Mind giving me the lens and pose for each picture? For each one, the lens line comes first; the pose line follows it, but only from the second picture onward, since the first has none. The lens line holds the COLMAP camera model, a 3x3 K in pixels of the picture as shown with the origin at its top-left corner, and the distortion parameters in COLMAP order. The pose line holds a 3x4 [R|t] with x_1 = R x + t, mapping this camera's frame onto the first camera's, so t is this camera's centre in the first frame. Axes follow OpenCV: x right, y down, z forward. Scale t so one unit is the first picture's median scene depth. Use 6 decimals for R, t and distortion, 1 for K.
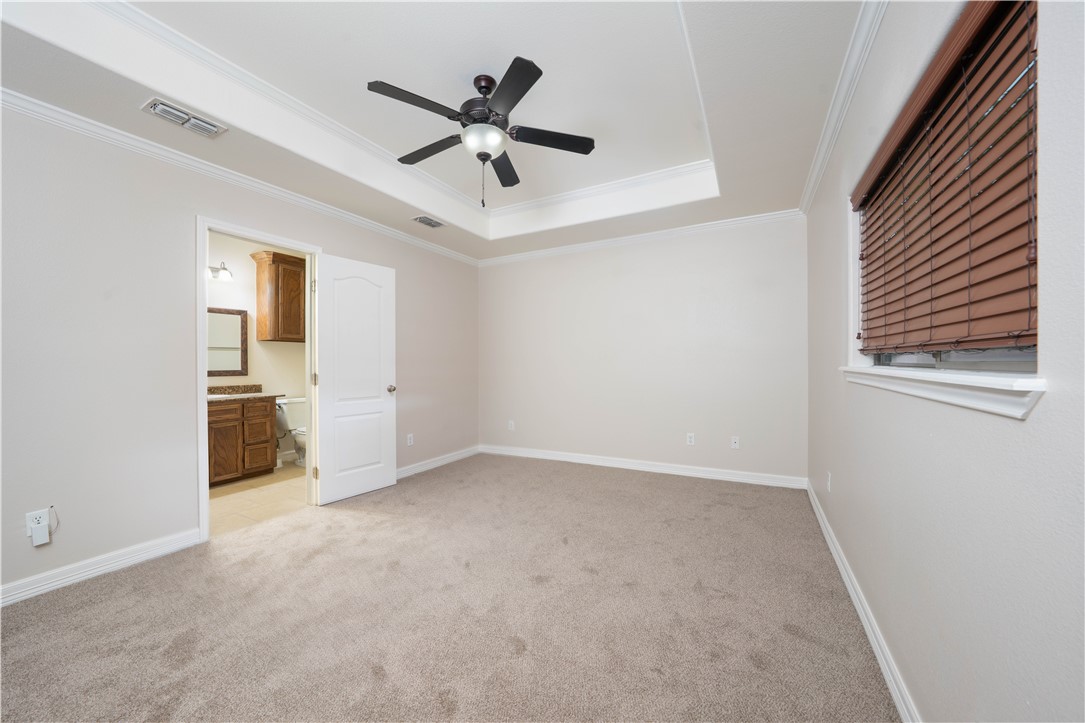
lens RADIAL K [[397.8, 0, 538.5], [0, 397.8, 358.2], [0, 0, 1]] dist [-0.009007, 0.000063]
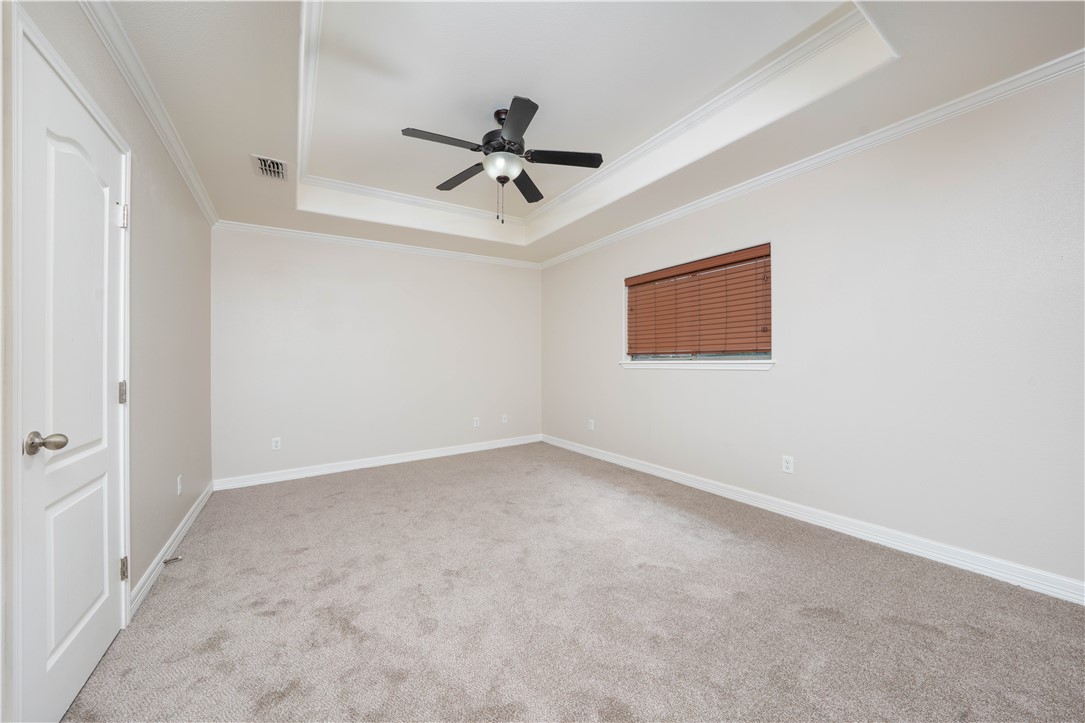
lens RADIAL K [[397.8, 0, 545.4], [0, 397.8, 362.1], [0, 0, 1]] dist [-0.009007, 0.000063]
pose [[0.467790, -0.004506, 0.883828, -1.047036], [0.003112, 0.999989, 0.003451, 0.014182], [-0.883834, 0.001136, 0.467799, 0.341523]]
